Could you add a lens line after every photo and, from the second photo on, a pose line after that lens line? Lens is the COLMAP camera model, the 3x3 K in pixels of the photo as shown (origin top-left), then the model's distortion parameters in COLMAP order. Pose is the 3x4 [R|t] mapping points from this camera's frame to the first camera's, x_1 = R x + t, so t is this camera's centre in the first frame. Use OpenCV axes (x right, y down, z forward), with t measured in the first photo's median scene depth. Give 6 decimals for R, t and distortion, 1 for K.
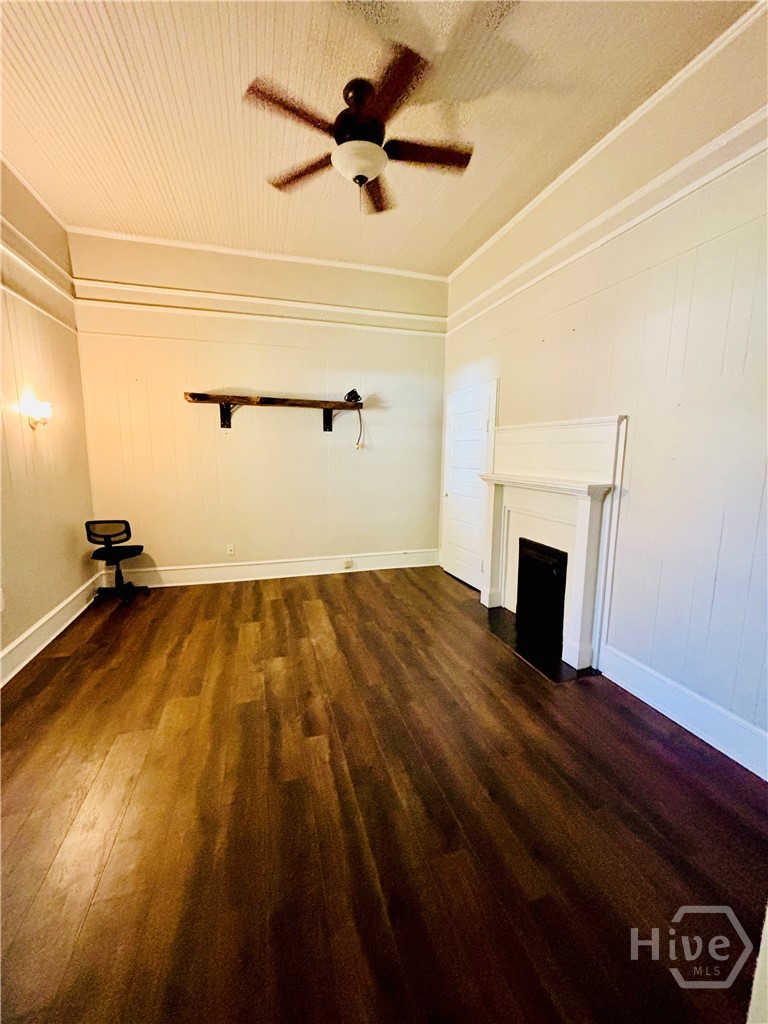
lens RADIAL K [[410.9, 0, 386.4], [0, 410.9, 510.2], [0, 0, 1]] dist [-0.000857, 0.001131]
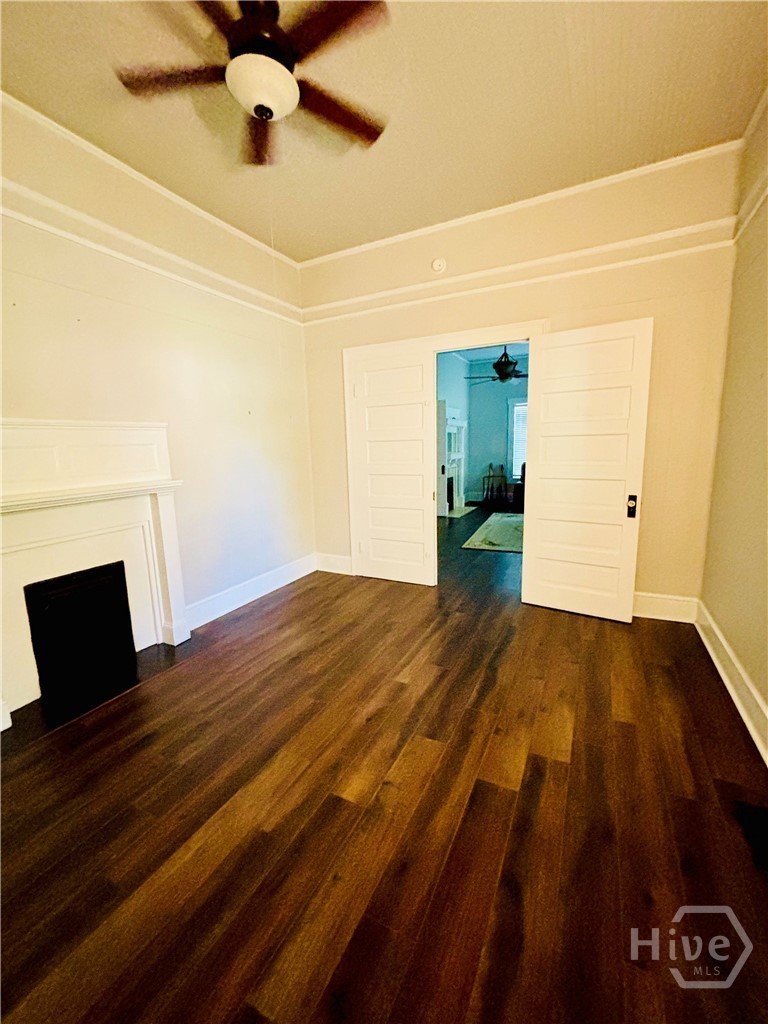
lens RADIAL K [[410.9, 0, 385.1], [0, 410.9, 511.6], [0, 0, 1]] dist [-0.000857, 0.001131]
pose [[-0.714463, -0.096014, 0.693054, -0.767753], [0.134054, 0.953405, 0.270277, -0.213260], [-0.686711, 0.286009, -0.668301, 1.407893]]
